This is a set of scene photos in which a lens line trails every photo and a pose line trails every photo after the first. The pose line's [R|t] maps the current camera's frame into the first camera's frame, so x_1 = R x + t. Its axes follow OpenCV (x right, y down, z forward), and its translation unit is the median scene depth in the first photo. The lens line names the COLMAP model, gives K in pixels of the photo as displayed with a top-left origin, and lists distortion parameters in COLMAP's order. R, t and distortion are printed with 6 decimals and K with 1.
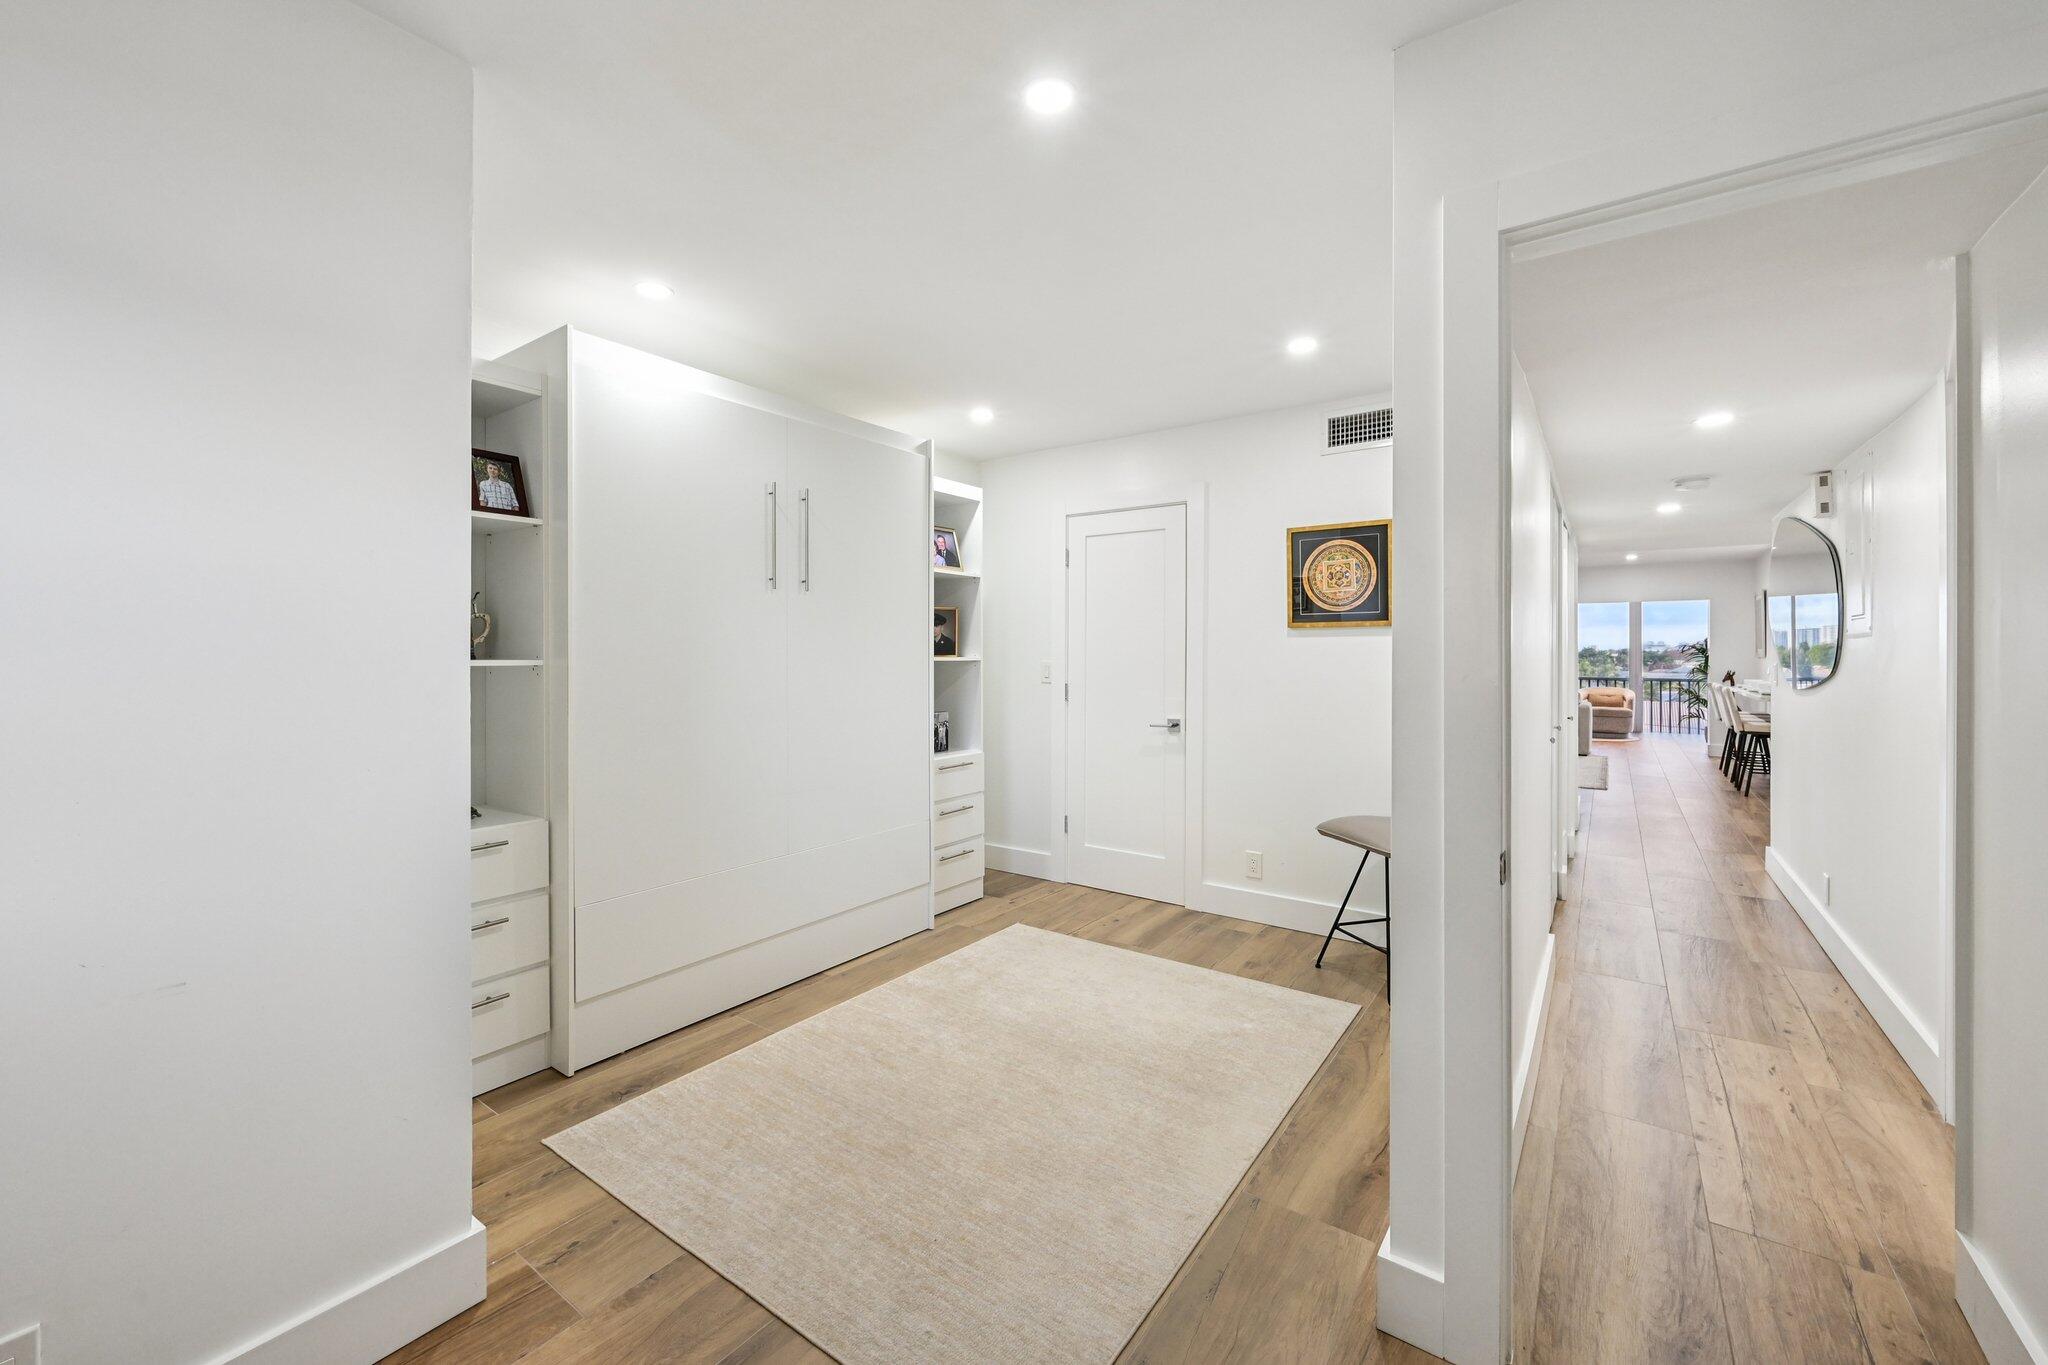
lens RADIAL K [[840.2, 0, 1022.4], [0, 840.2, 652.6], [0, 0, 1]] dist [-0.000802, -0.000109]
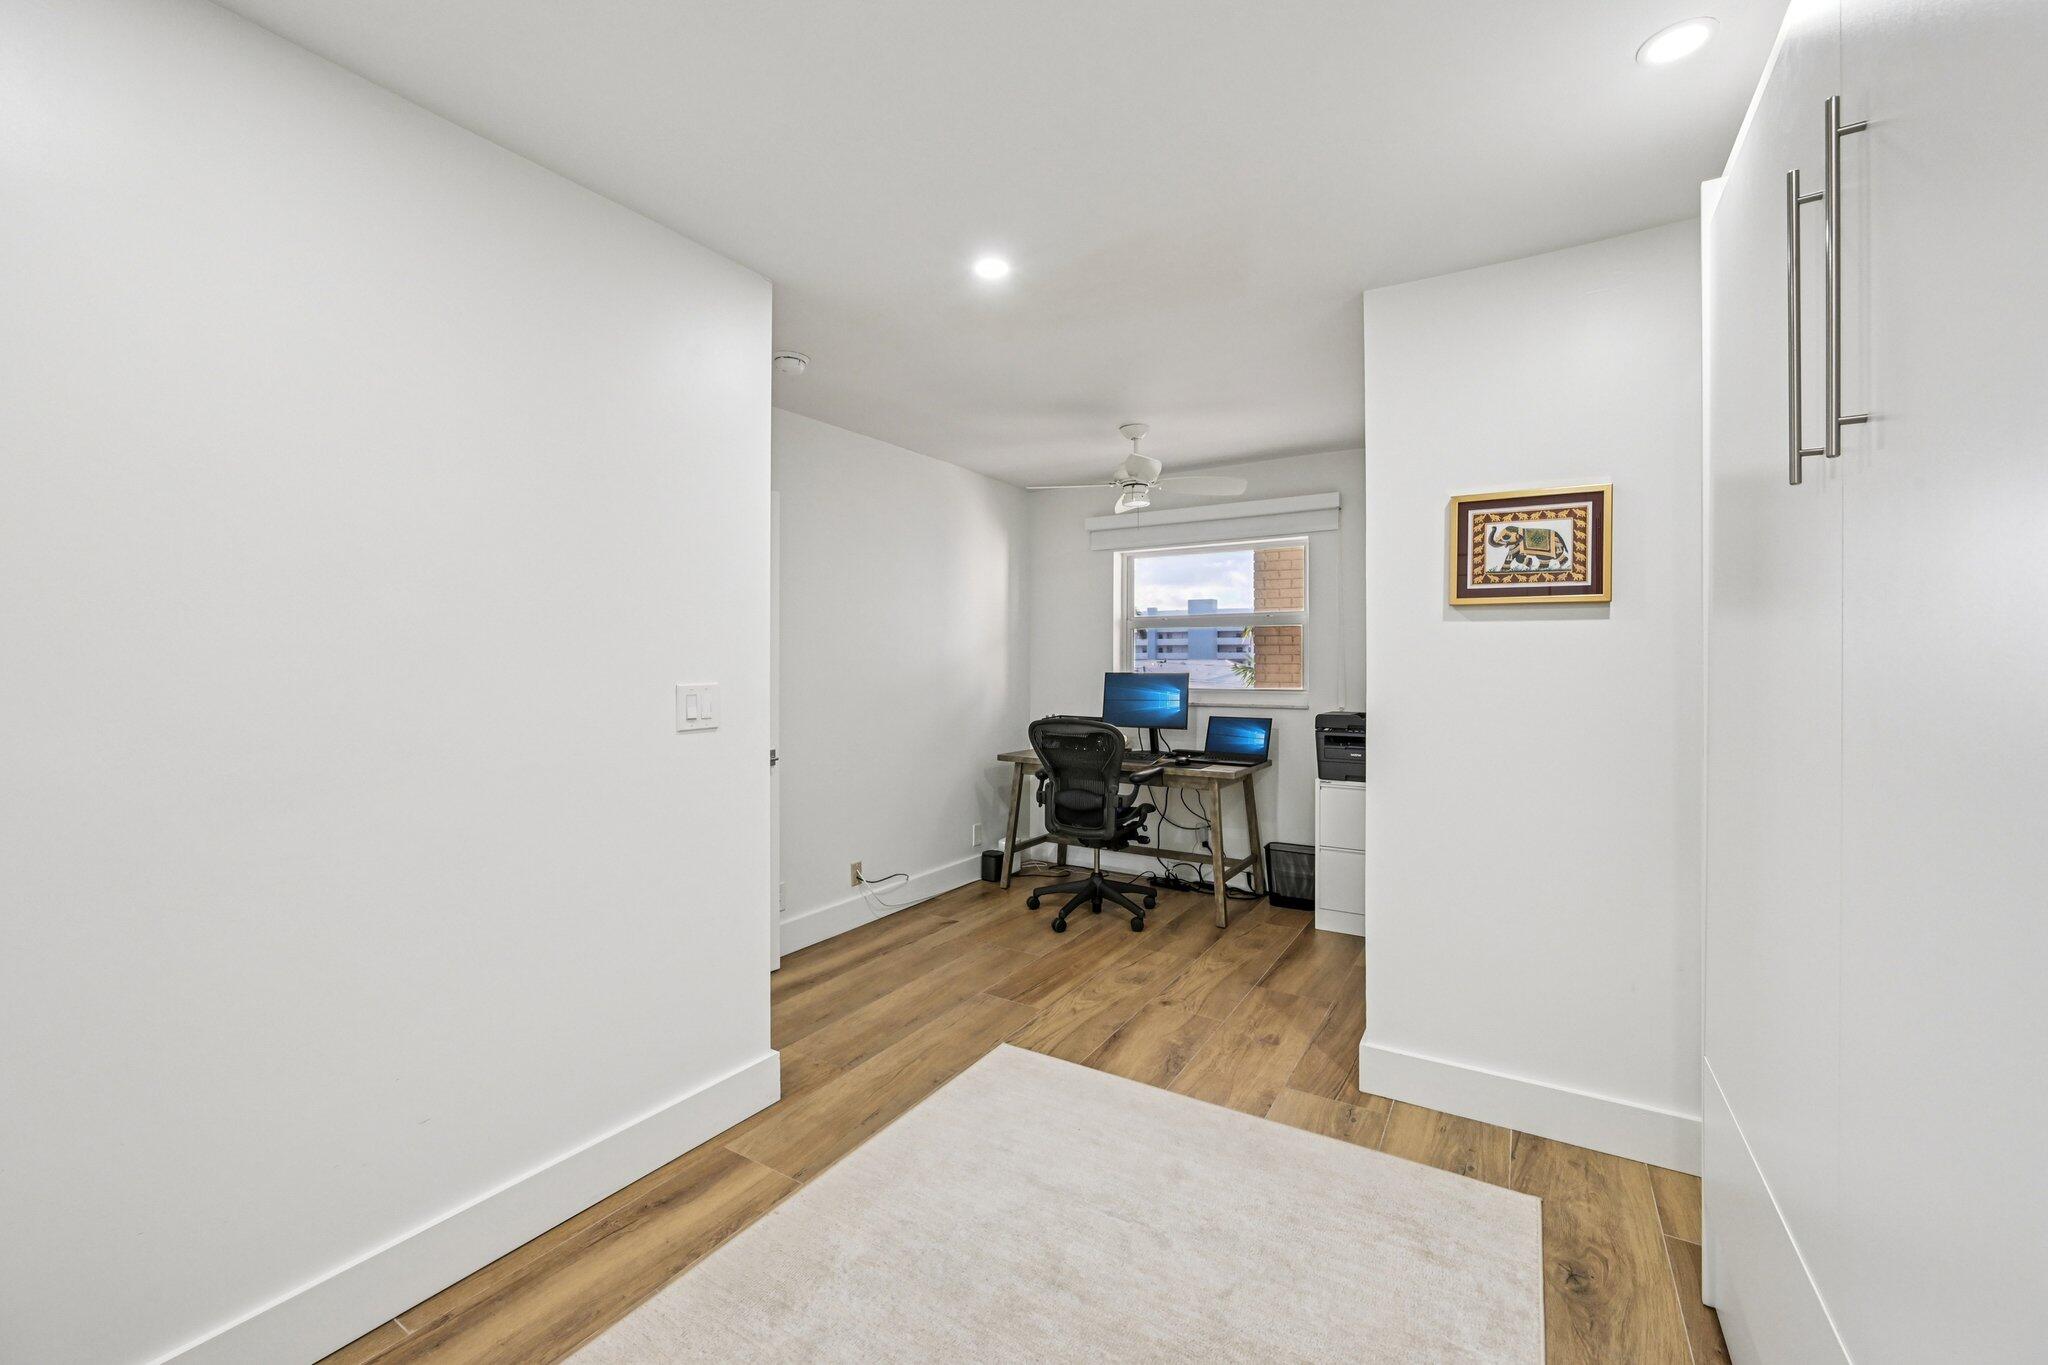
lens RADIAL K [[804.8, 0, 1021.3], [0, 804.8, 678.0], [0, 0, 1]] dist [-0.000306, 0.000240]
pose [[-0.998528, -0.001010, -0.054236, 0.043649], [-0.001390, 0.999975, 0.006964, 0.008817], [0.054228, 0.007030, -0.998504, 1.940350]]
